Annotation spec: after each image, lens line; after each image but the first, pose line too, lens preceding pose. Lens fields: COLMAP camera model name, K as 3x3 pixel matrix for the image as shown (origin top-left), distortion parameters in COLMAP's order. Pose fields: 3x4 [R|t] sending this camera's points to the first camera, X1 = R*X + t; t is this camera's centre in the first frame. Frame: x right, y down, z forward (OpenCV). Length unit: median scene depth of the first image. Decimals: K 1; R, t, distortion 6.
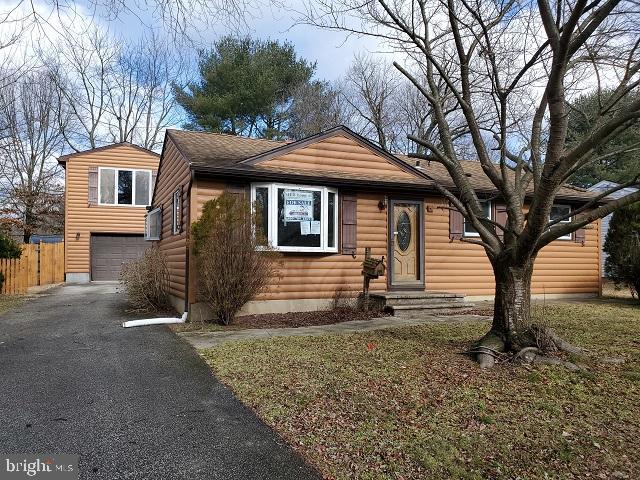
lens RADIAL K [[491.0, 0, 303.0], [0, 491.0, 250.0], [0, 0, 1]] dist [-0.007034, -0.001987]
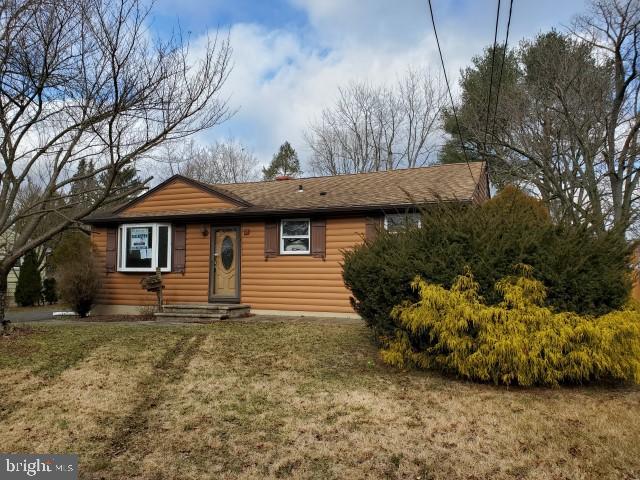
lens RADIAL K [[484.4, 0, 320.0], [0, 484.4, 240.0], [0, 0, 1]] dist [0.094699, -0.001584]
pose [[0.721715, -0.057302, -0.689815, 1.280077], [0.010212, 0.997341, -0.072163, 0.019889], [0.692115, 0.045037, 0.720381, 0.336821]]
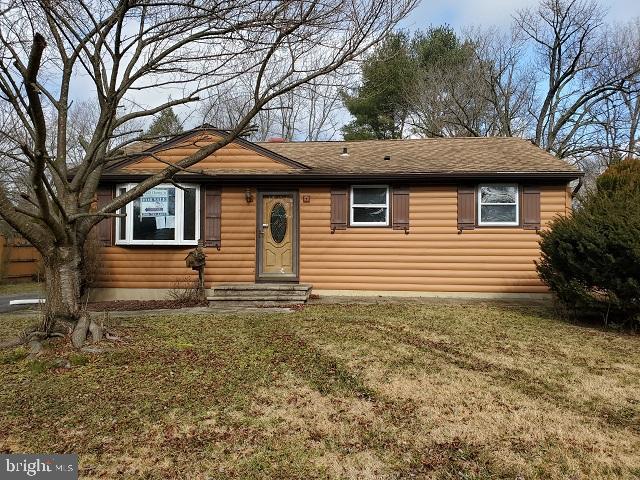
lens RADIAL K [[484.4, 0, 320.0], [0, 484.4, 240.0], [0, 0, 1]] dist [0.094699, -0.001584]
pose [[0.914502, -0.016549, -0.404243, 0.736690], [0.010811, 0.999806, -0.016473, 0.014585], [0.404437, 0.010694, 0.914503, 0.153071]]
